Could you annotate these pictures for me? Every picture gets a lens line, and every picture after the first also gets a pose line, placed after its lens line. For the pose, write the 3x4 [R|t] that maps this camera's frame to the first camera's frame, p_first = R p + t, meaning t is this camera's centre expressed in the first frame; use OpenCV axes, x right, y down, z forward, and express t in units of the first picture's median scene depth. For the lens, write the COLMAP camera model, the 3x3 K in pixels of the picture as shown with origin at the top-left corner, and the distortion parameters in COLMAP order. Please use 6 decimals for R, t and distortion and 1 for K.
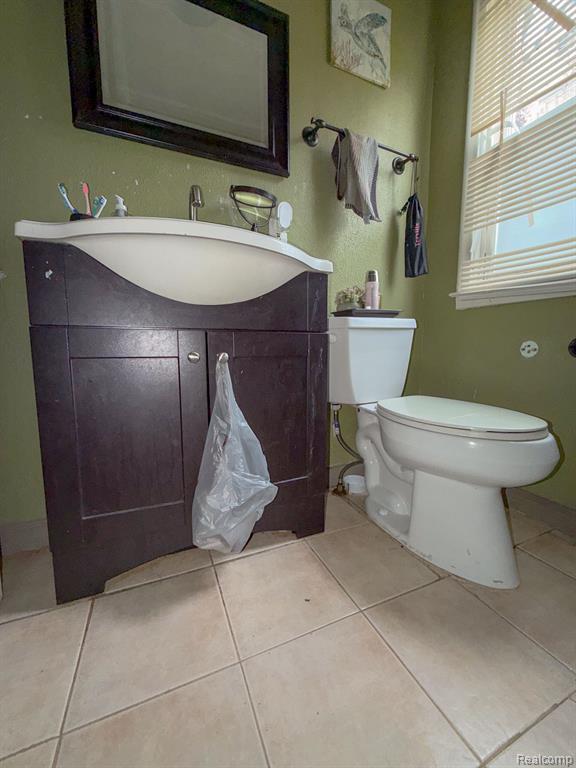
lens RADIAL K [[309.1, 0, 287.7], [0, 309.1, 384.8], [0, 0, 1]] dist [-0.000192, -0.000013]
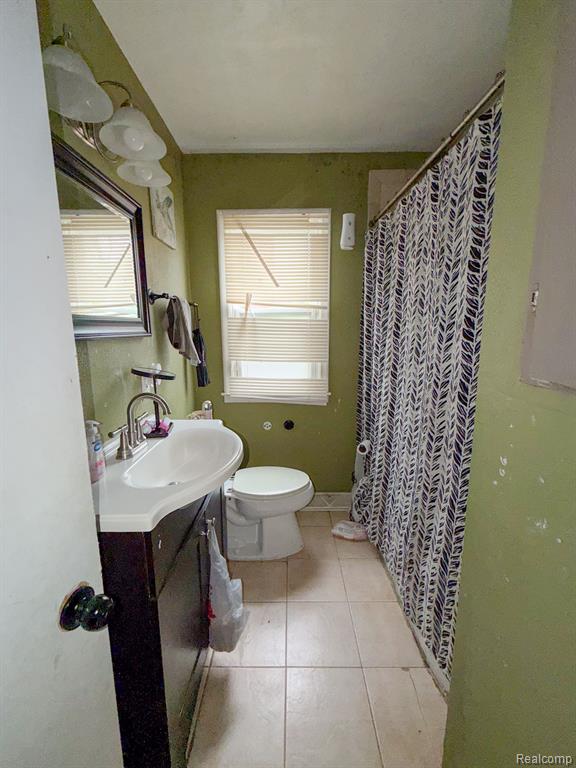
lens RADIAL K [[309.1, 0, 288.1], [0, 309.1, 382.0], [0, 0, 1]] dist [-0.000192, -0.000013]
pose [[0.408078, -0.148817, 0.900736, -0.841296], [0.100393, 0.987956, 0.117744, -0.577743], [-0.907410, 0.042379, 0.418104, 0.045076]]
